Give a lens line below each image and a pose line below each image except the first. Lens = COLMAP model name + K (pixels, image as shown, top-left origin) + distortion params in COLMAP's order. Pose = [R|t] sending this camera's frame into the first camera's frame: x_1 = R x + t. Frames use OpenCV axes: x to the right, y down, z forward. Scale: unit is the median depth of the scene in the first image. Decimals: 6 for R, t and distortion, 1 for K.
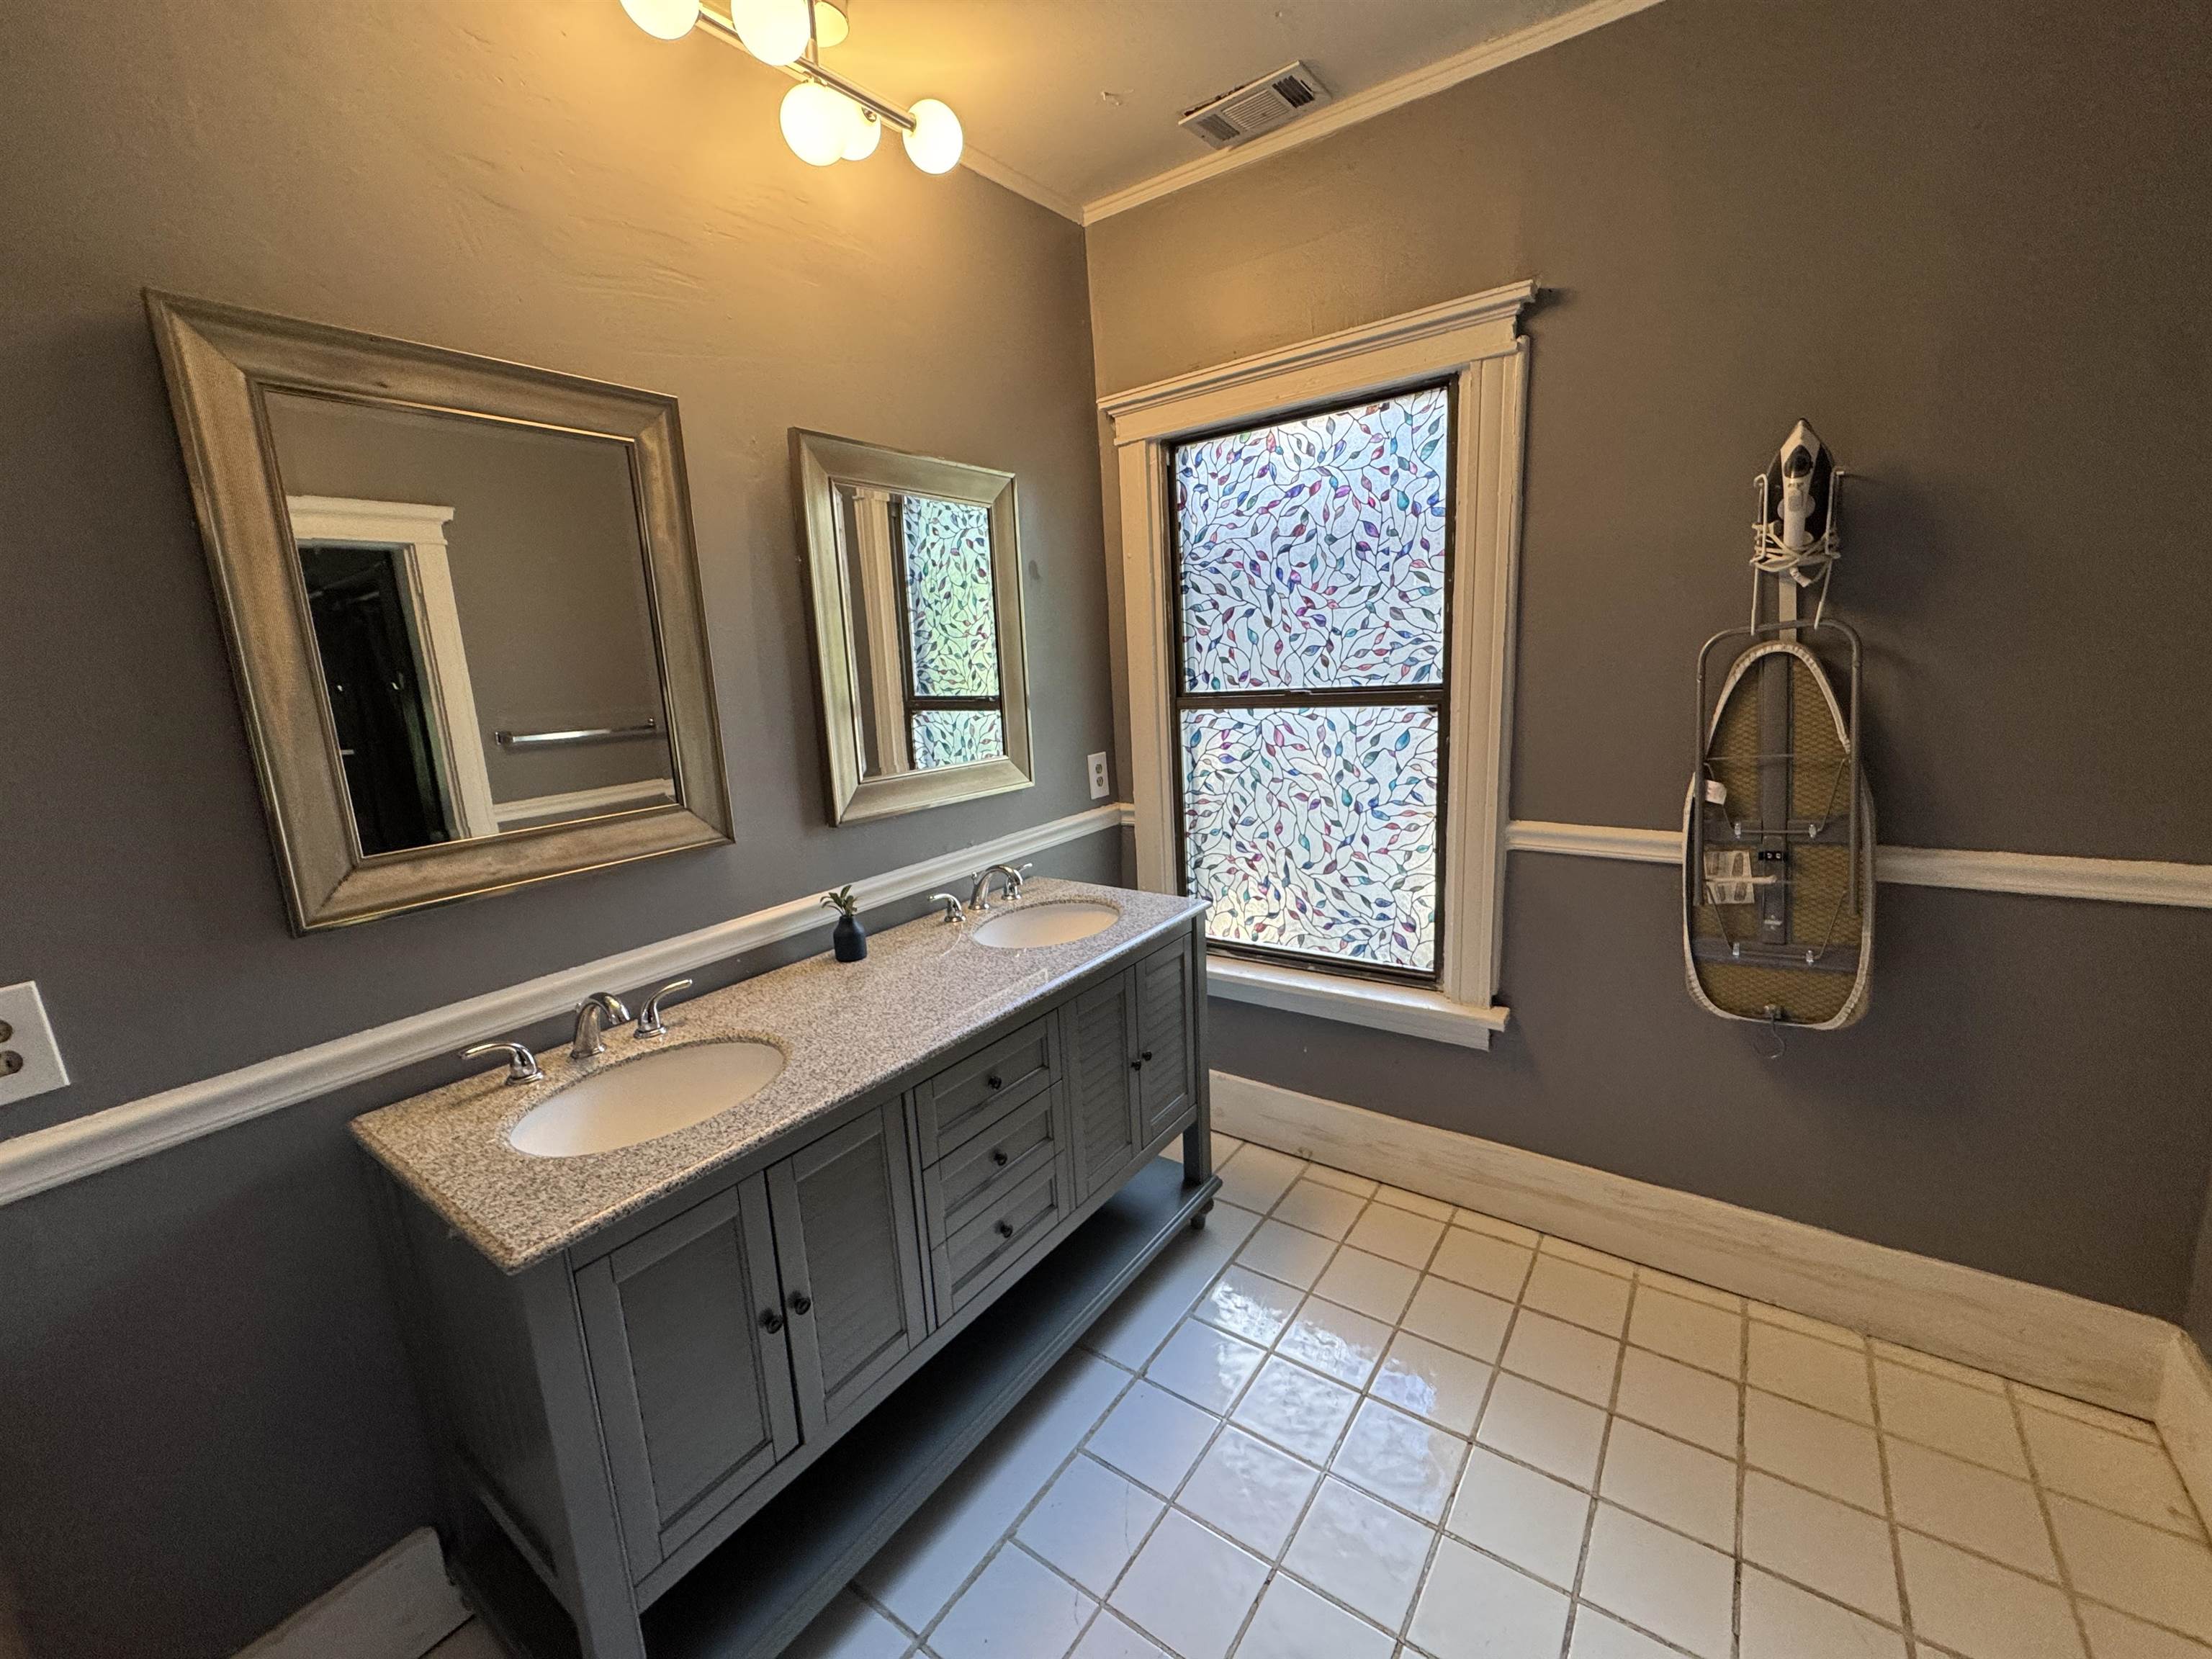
lens RADIAL K [[884.5, 0, 1110.0], [0, 884.5, 824.3], [0, 0, 1]] dist [-0.003442, -0.000310]
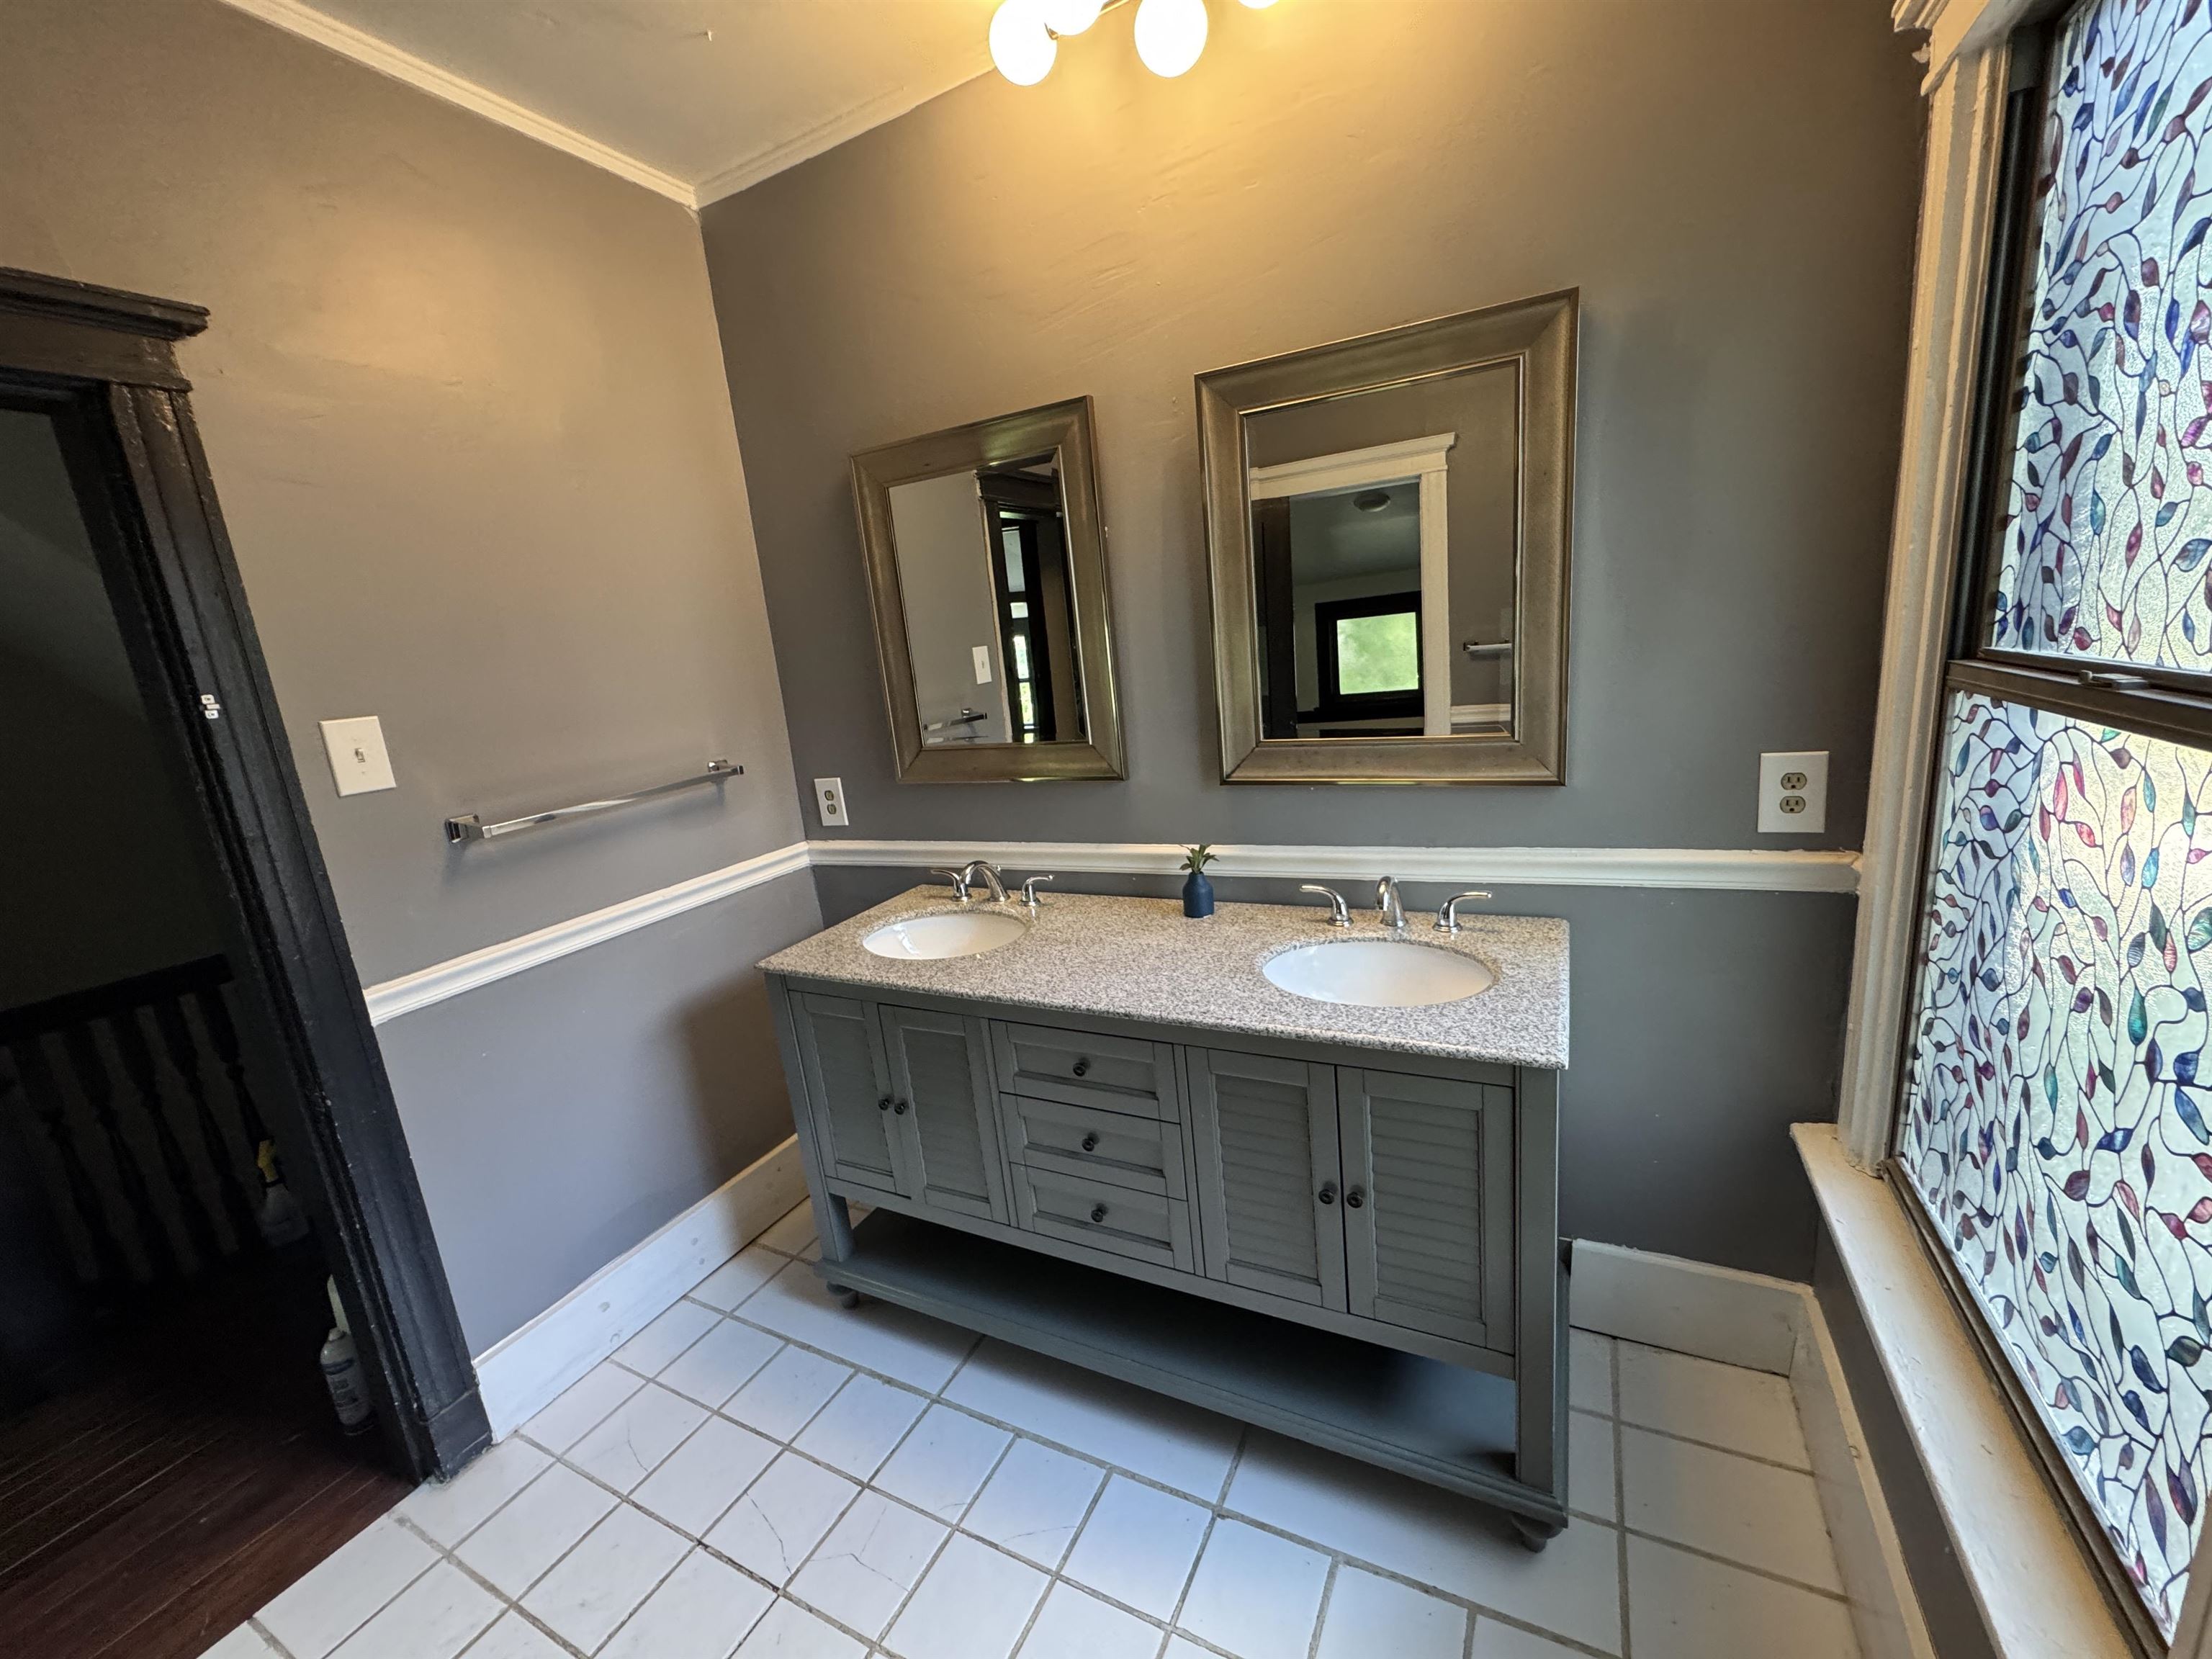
lens RADIAL K [[884.5, 0, 1109.8], [0, 884.5, 829.6], [0, 0, 1]] dist [-0.003442, -0.000310]
pose [[0.152463, 0.251654, -0.955733, 0.512658], [-0.096488, 0.966209, 0.239020, -0.141335], [0.983588, 0.055775, 0.171593, 0.574461]]
